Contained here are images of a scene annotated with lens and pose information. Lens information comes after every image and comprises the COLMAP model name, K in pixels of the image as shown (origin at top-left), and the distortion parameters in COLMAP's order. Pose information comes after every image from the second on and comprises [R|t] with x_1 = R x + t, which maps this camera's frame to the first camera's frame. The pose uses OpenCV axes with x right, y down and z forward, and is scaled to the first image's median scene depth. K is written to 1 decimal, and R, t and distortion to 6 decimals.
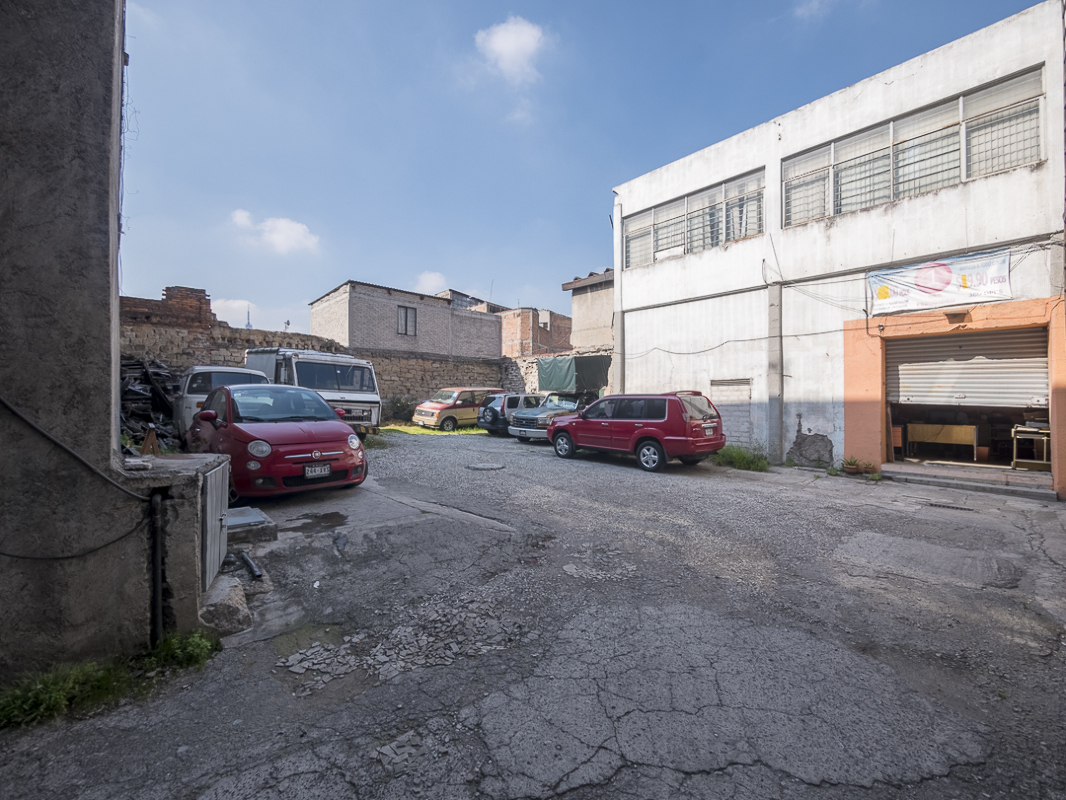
lens RADIAL K [[434.1, 0, 533.0], [0, 434.1, 400.0], [0, 0, 1]] dist [-0.010570, 0.000049]
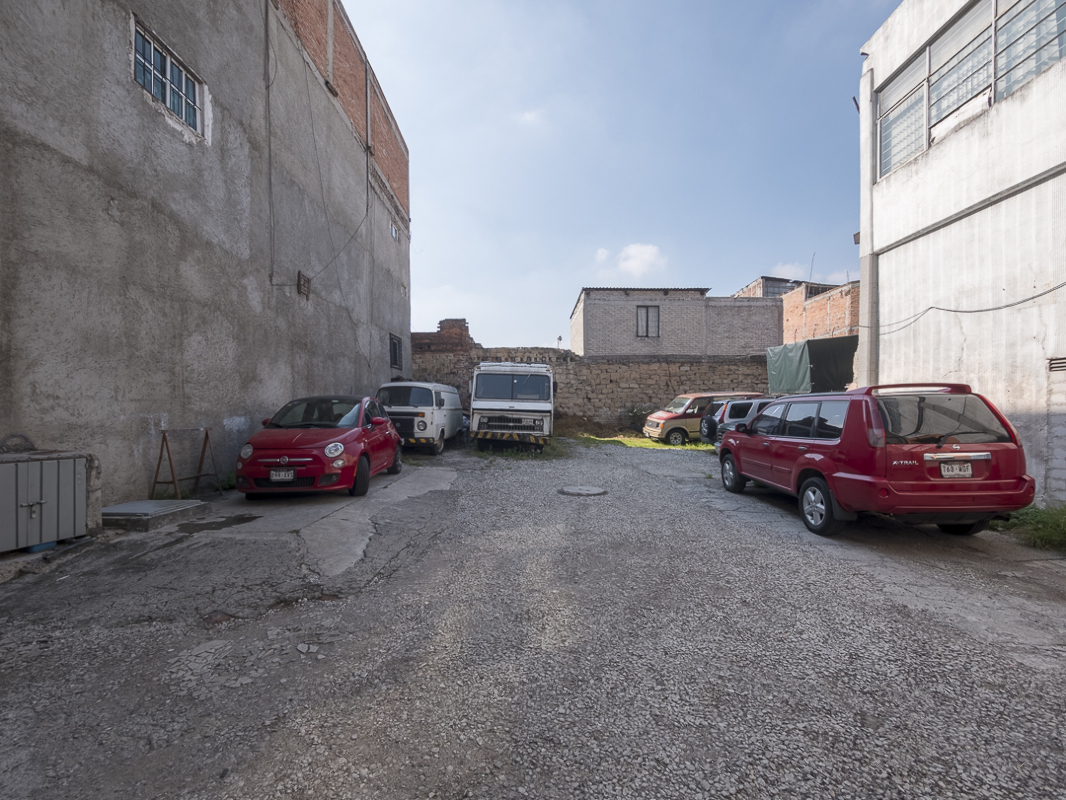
lens RADIAL K [[448.7, 0, 536.3], [0, 448.7, 422.4], [0, 0, 1]] dist [-0.007614, 0.000012]
pose [[0.741413, 0.010558, -0.670965, 0.245326], [0.008269, 0.999657, 0.024867, 0.004424], [0.670998, -0.023985, 0.741072, 0.215007]]
